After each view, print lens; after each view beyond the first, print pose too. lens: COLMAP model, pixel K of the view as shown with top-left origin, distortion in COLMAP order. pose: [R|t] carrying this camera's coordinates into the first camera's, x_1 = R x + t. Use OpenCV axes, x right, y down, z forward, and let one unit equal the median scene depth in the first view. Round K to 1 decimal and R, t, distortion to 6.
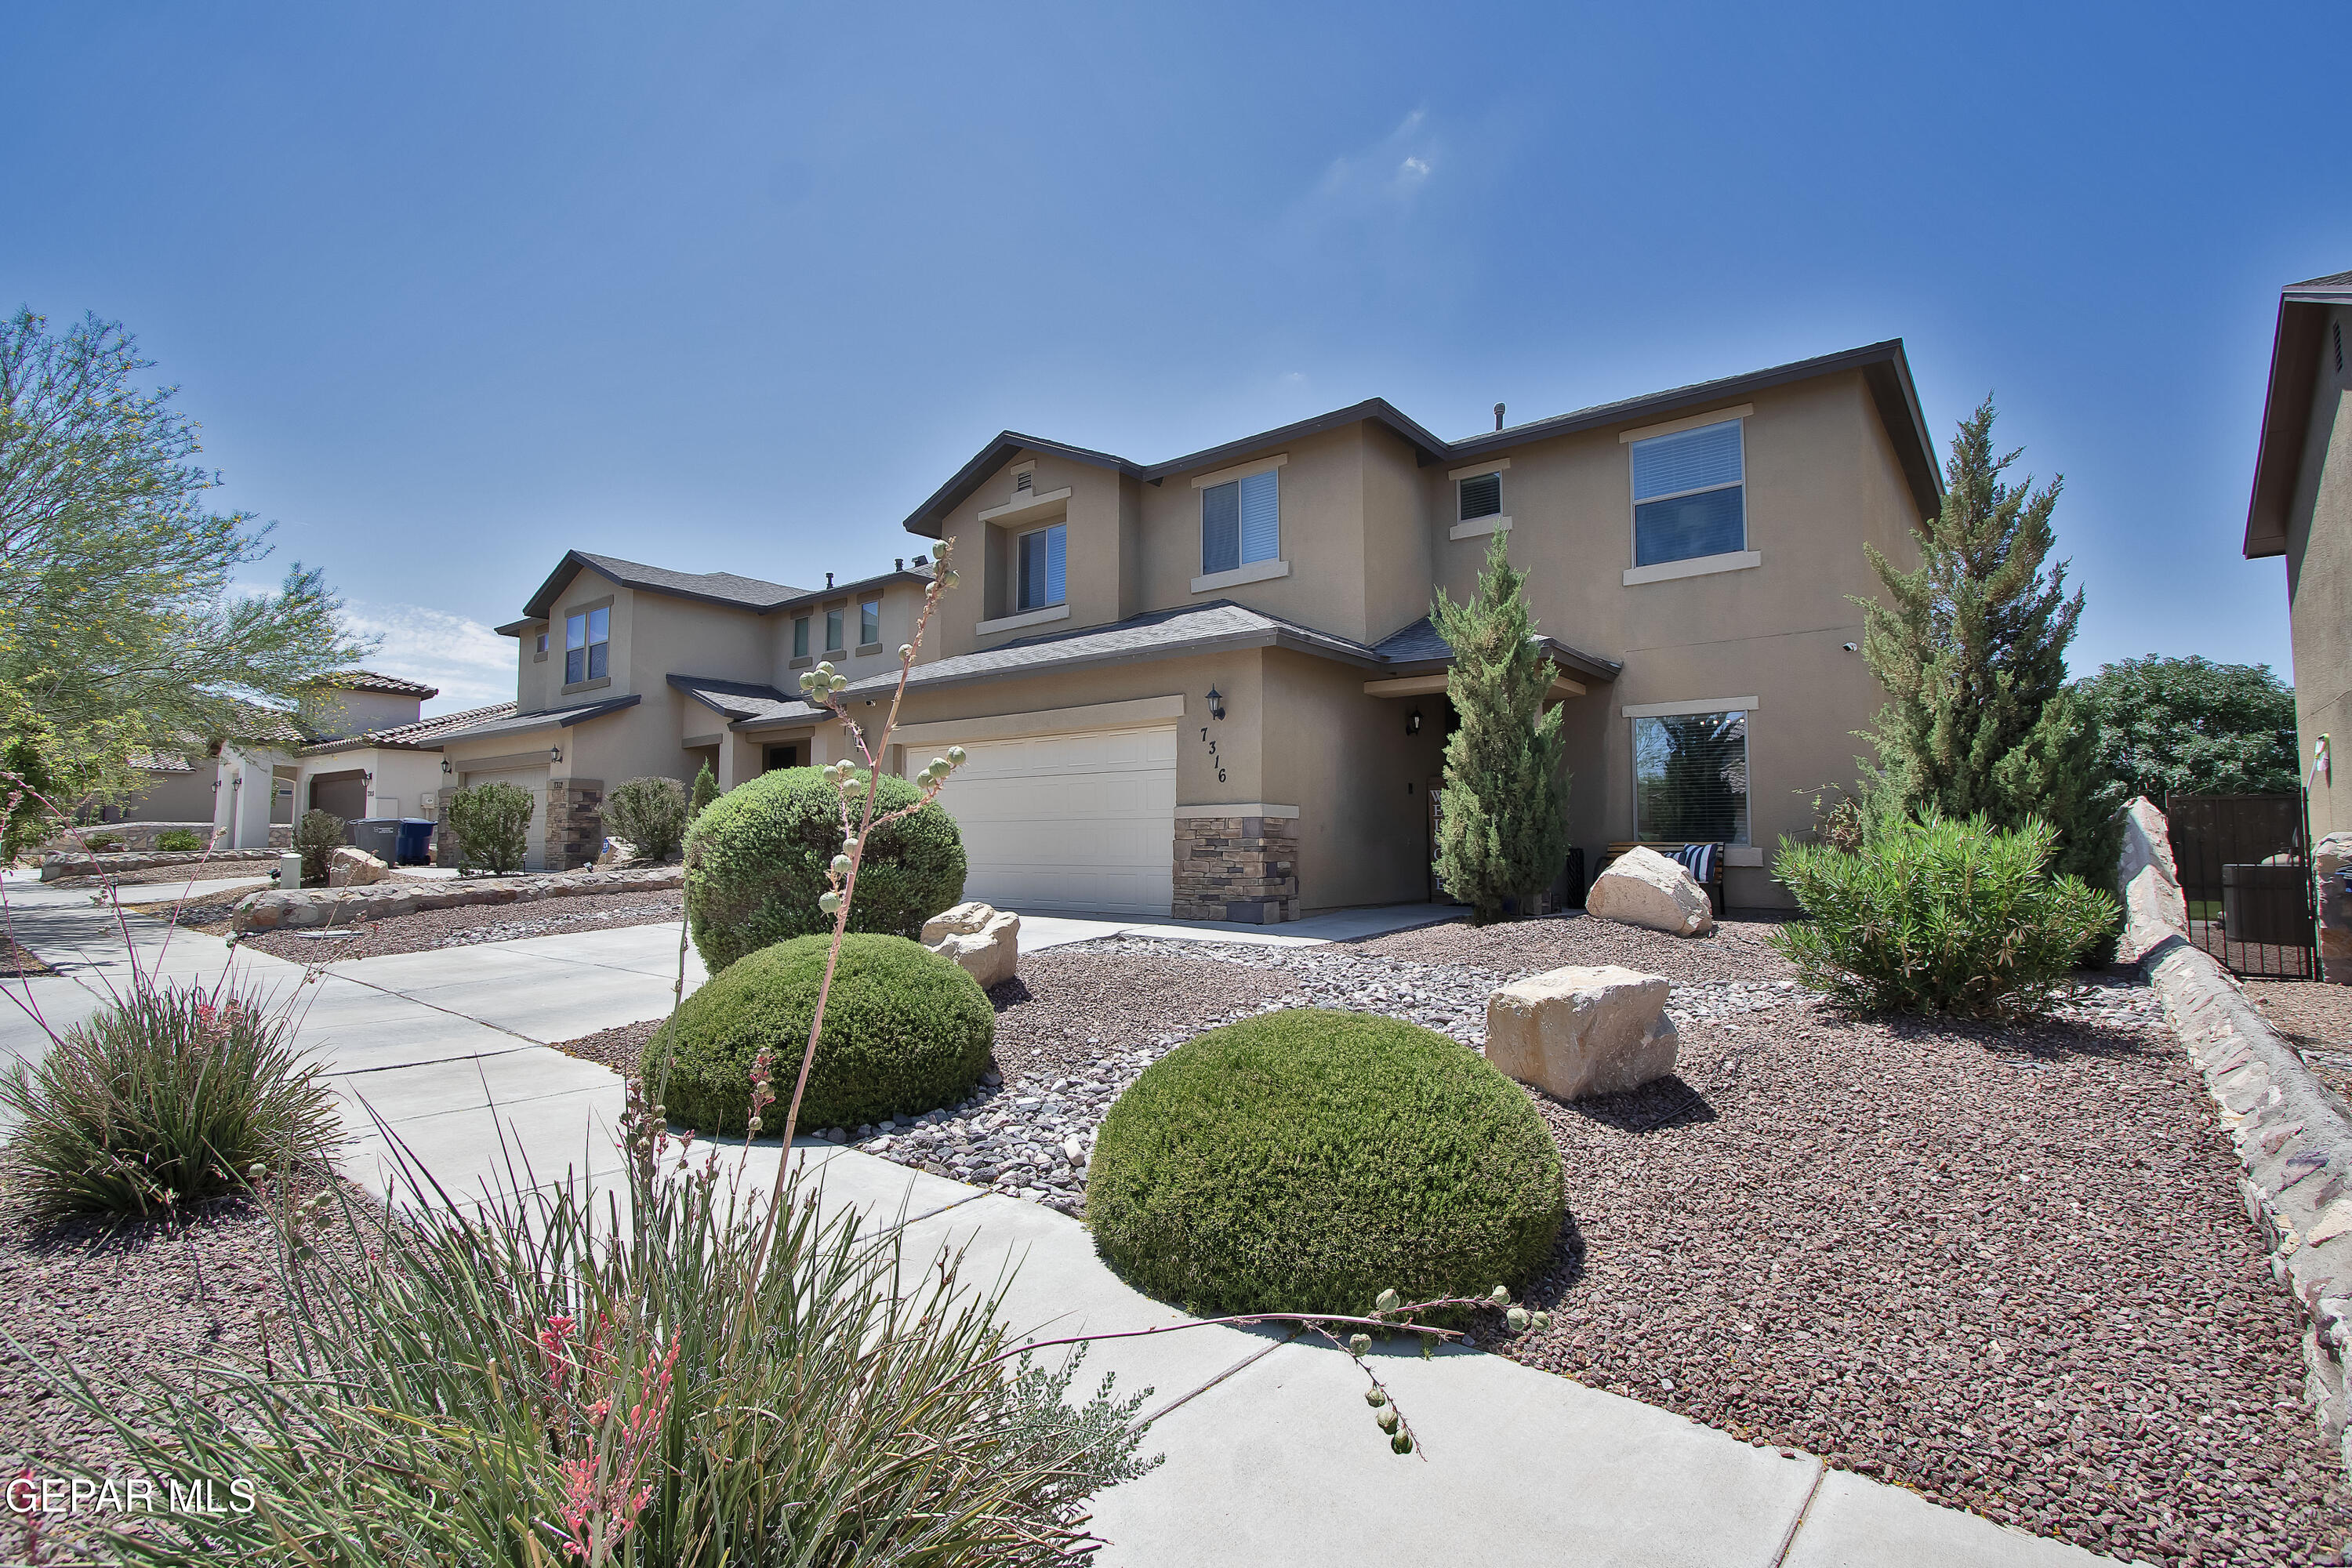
lens RADIAL K [[1093.8, 0, 1164.5], [0, 1093.8, 779.8], [0, 0, 1]] dist [-0.017304, 0.000667]
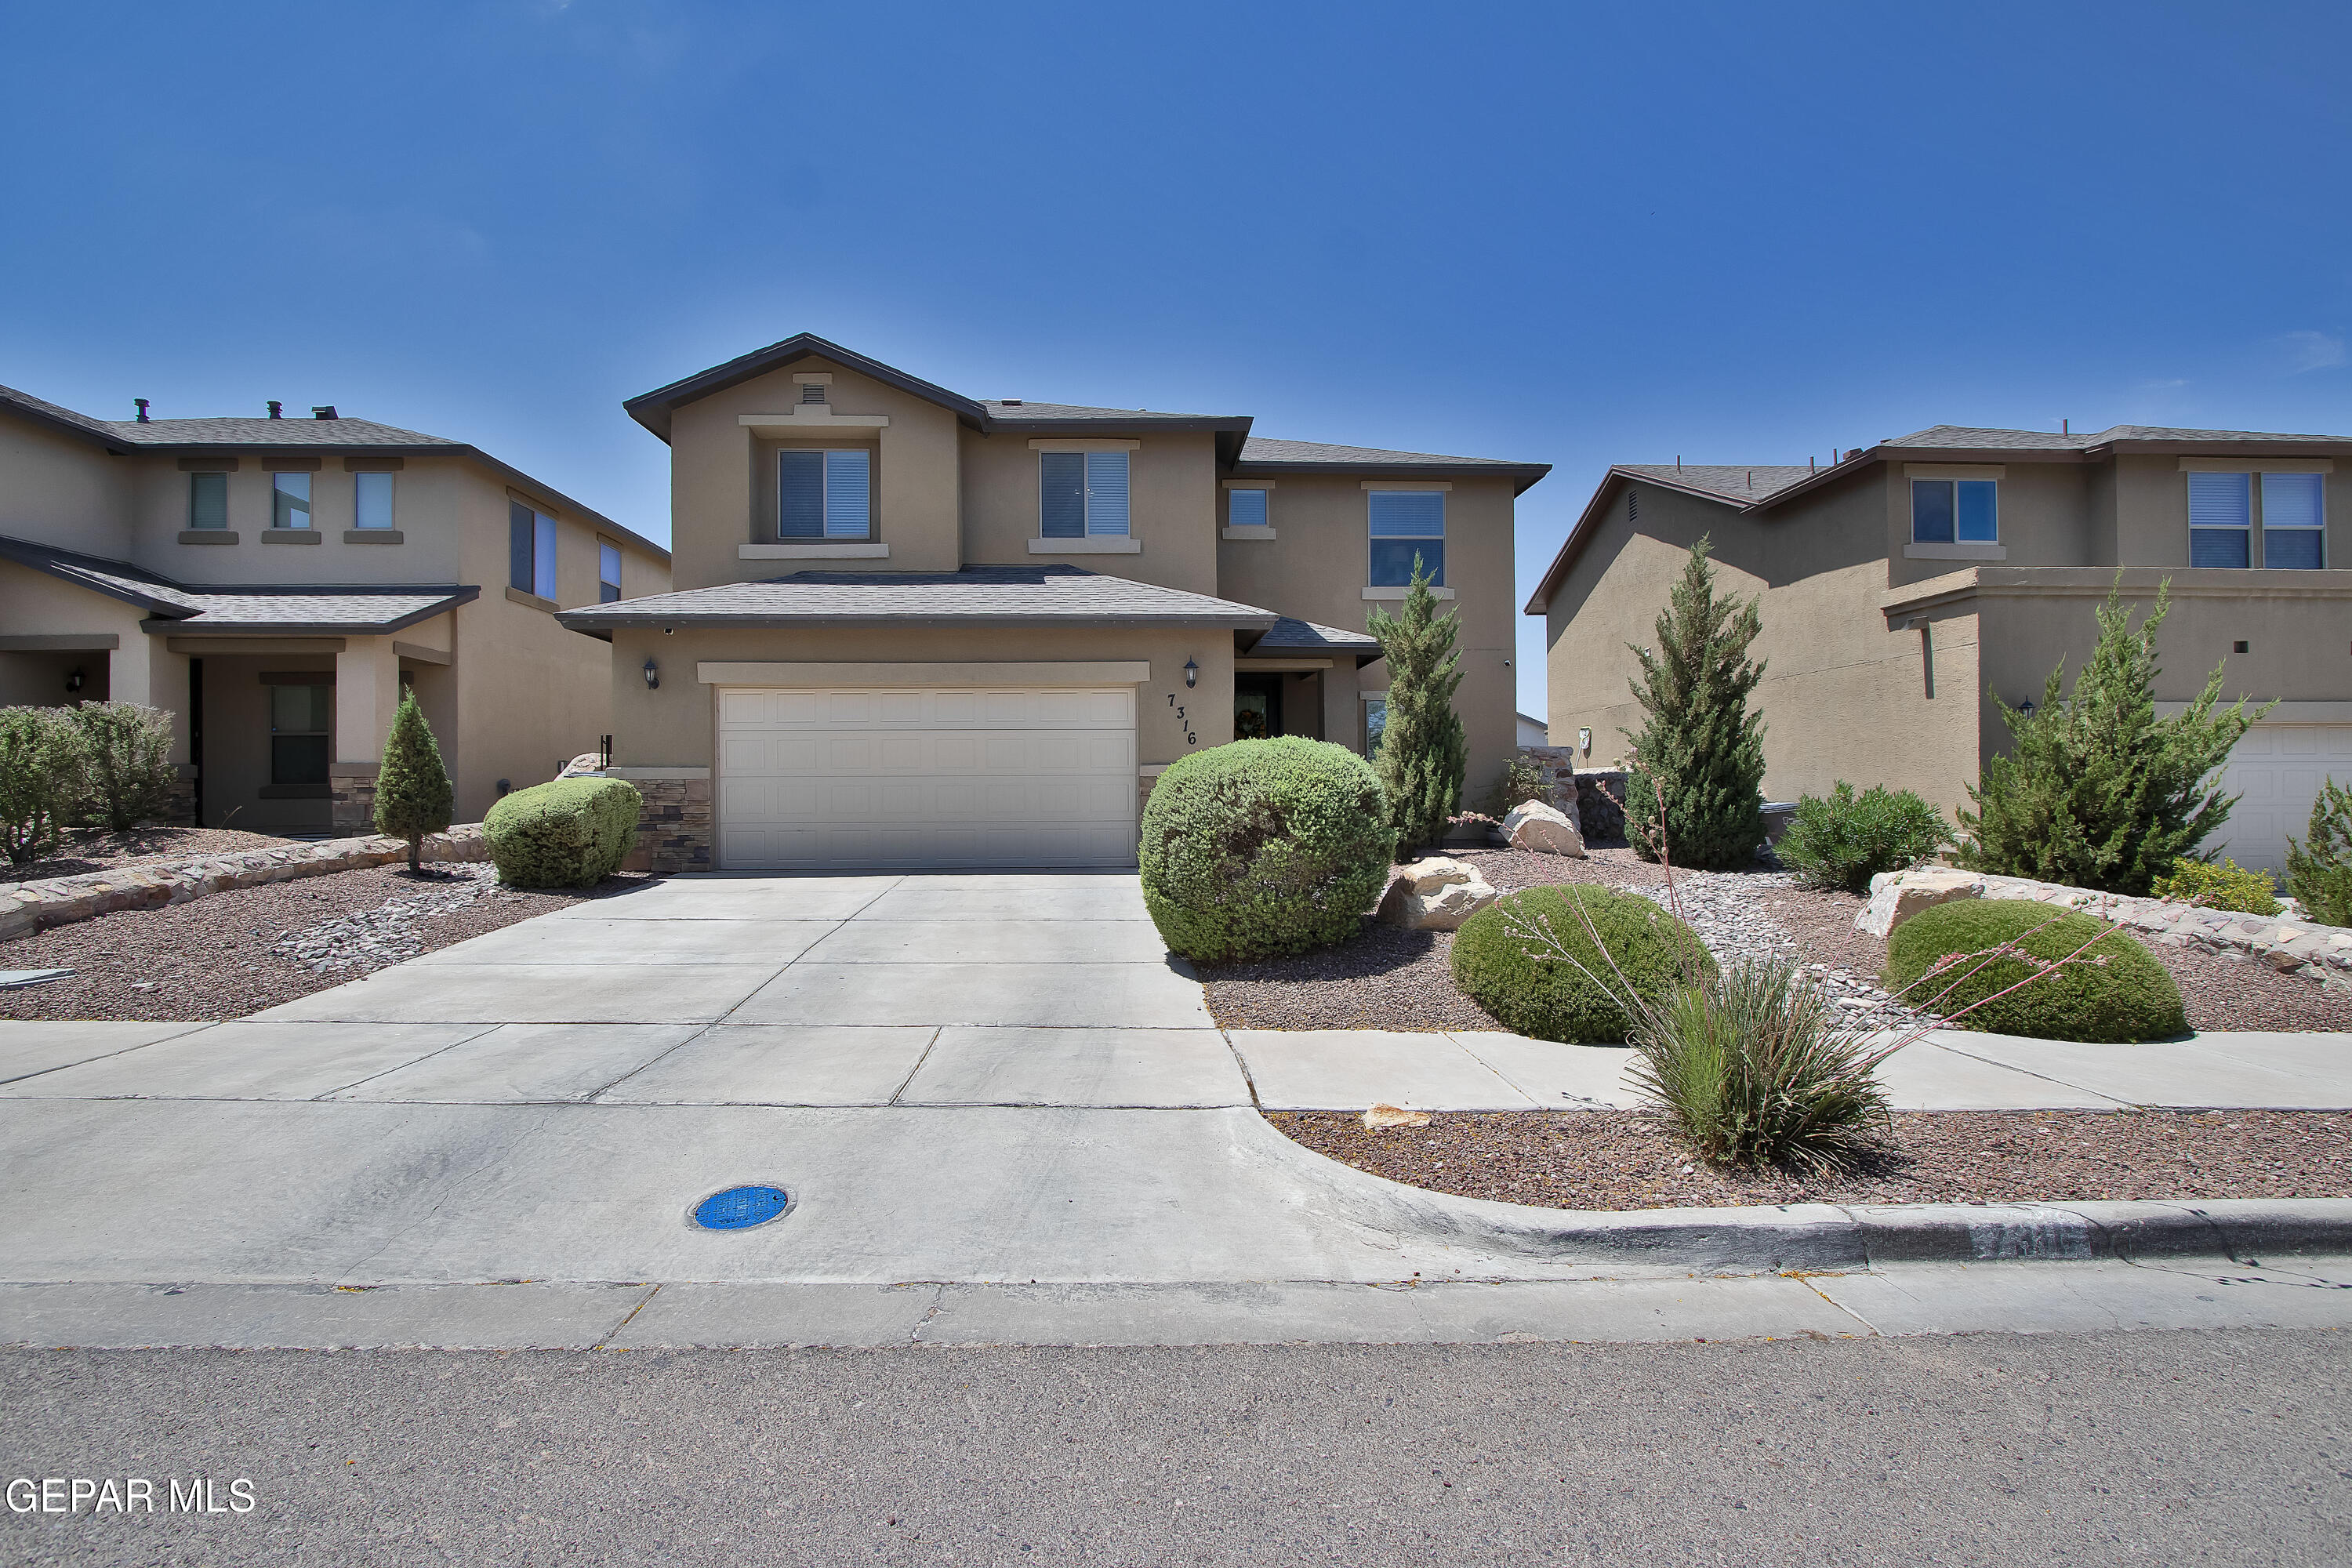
lens RADIAL K [[1093.8, 0, 1164.5], [0, 1093.8, 779.8], [0, 0, 1]] dist [-0.017304, 0.000667]
pose [[0.747208, -0.001081, 0.664590, -0.705875], [-0.033563, 0.998661, 0.039359, -0.004617], [-0.663742, -0.051715, 0.746171, 0.180585]]
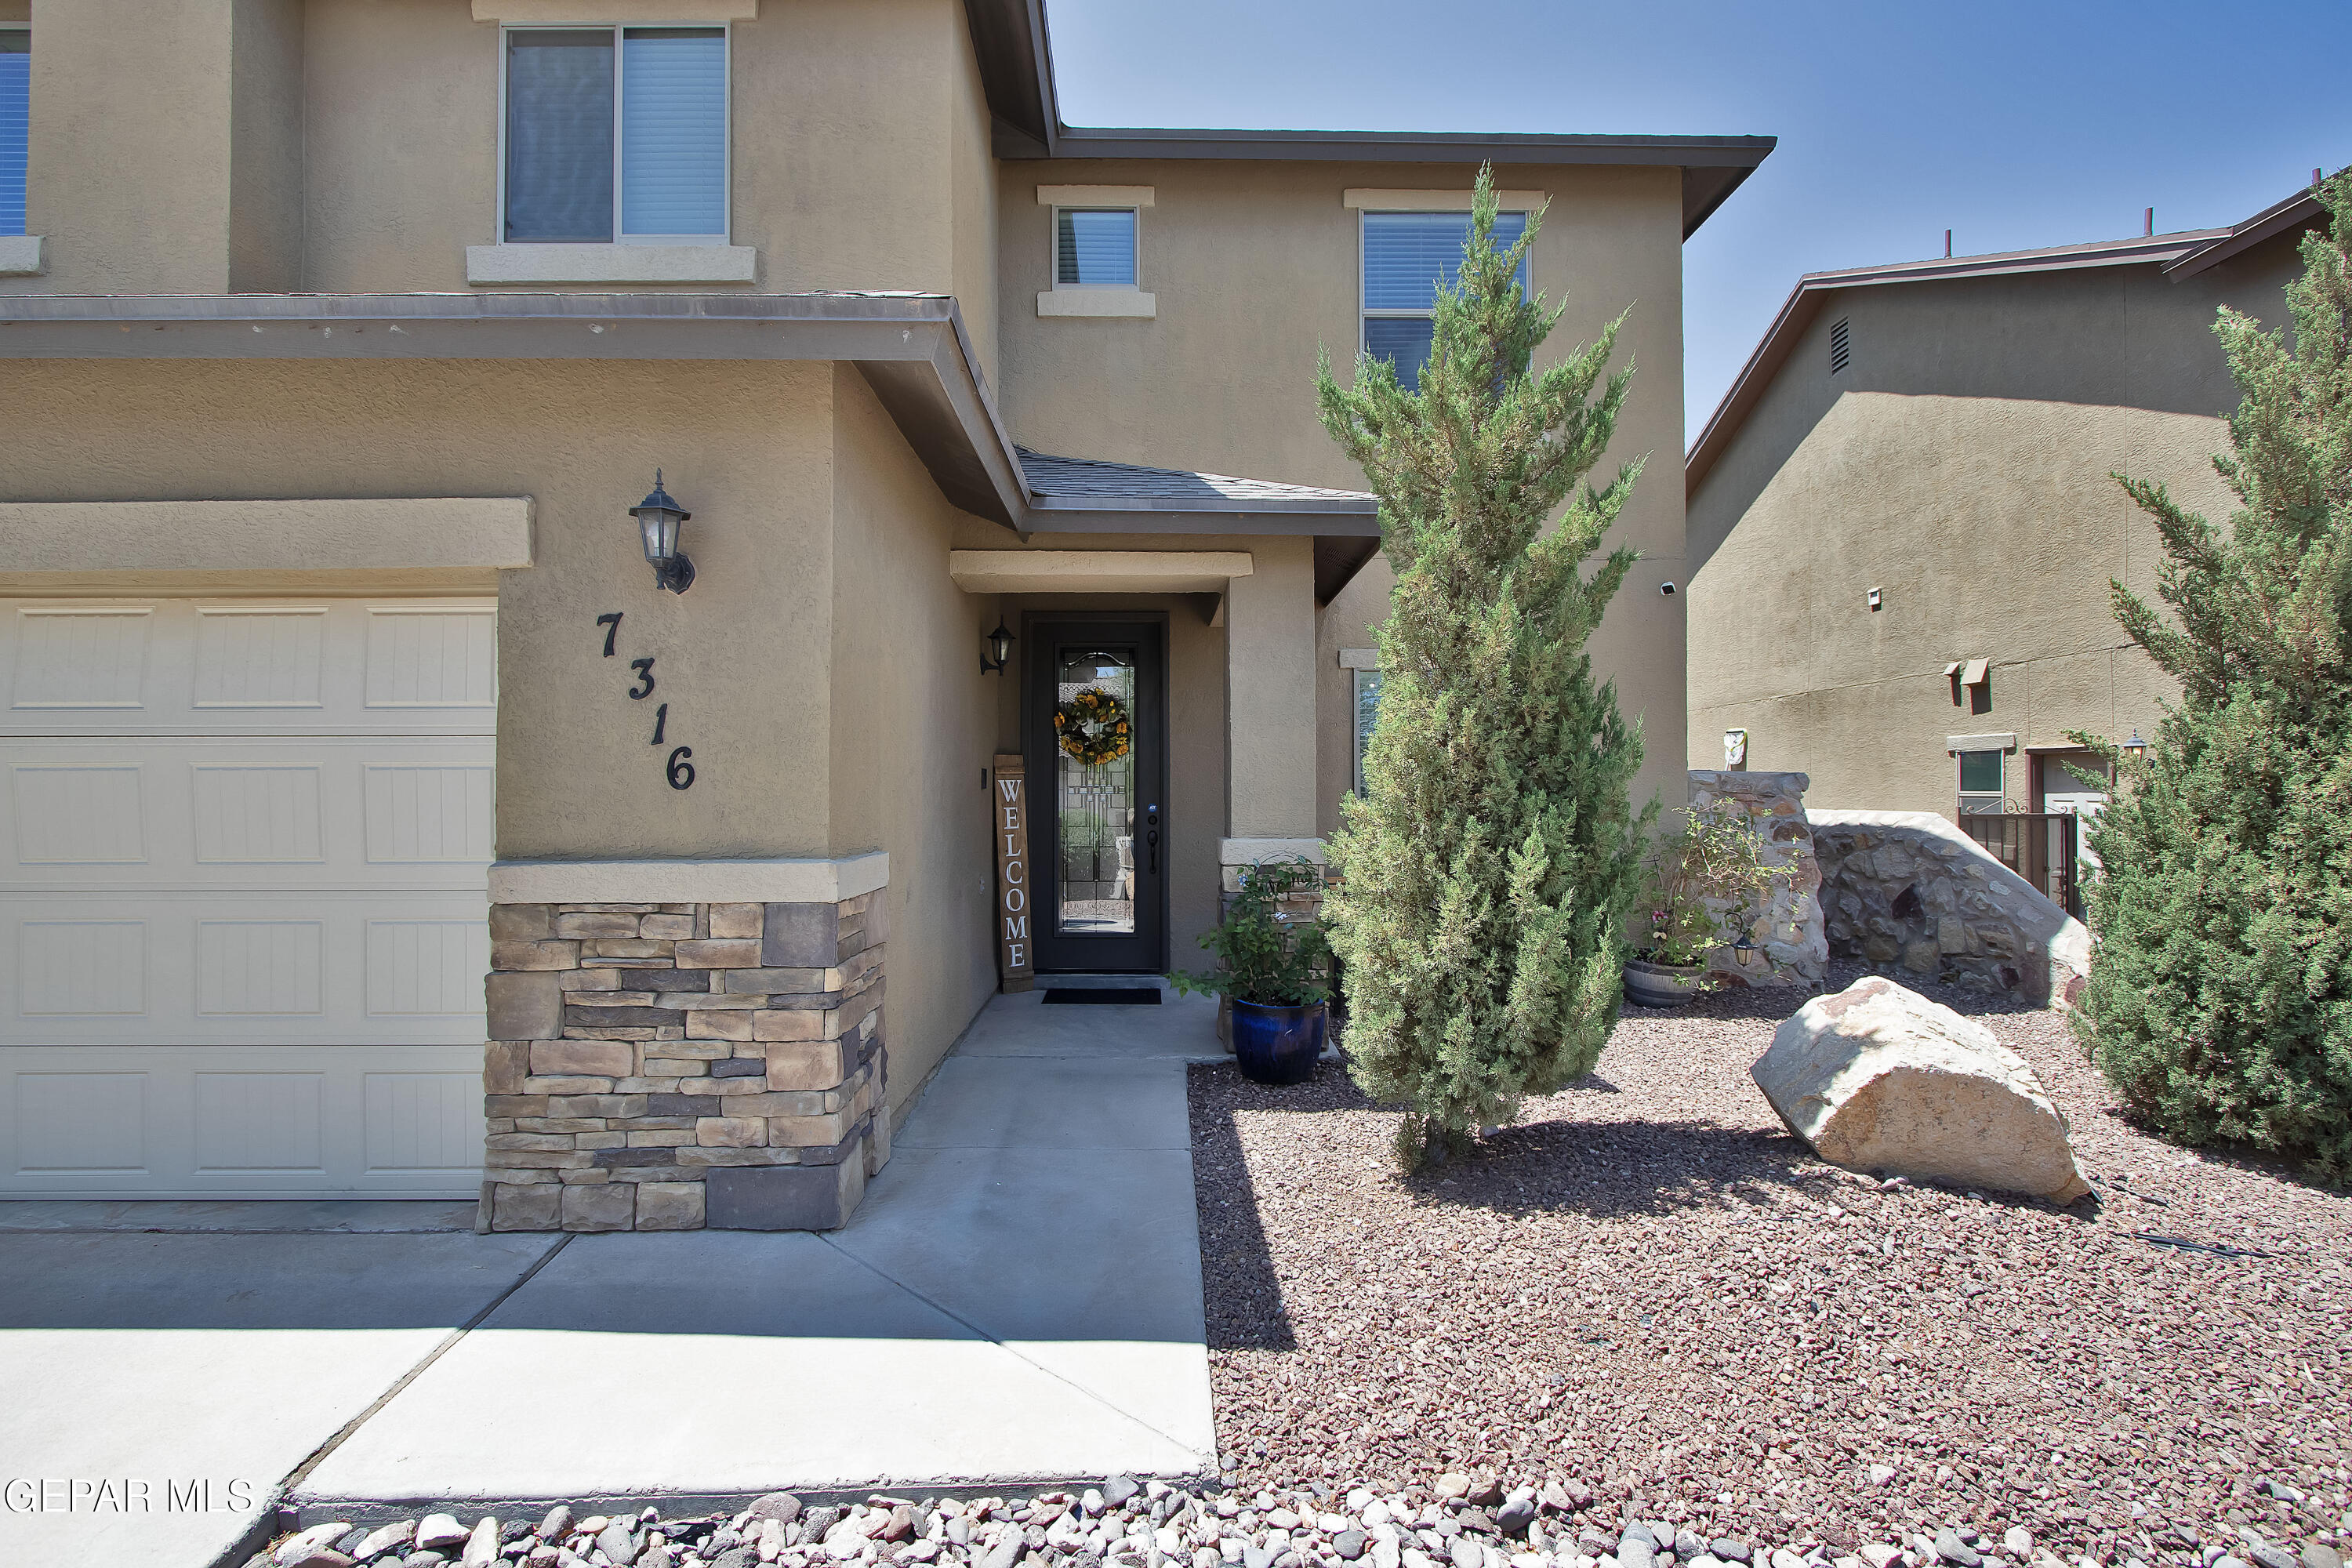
lens RADIAL K [[1093.8, 0, 1164.5], [0, 1093.8, 779.8], [0, 0, 1]] dist [-0.017304, 0.000667]
pose [[0.767144, 0.002242, 0.641471, -0.042080], [-0.036330, 0.998541, 0.039959, -0.018200], [-0.640445, -0.053959, 0.766106, 0.662900]]
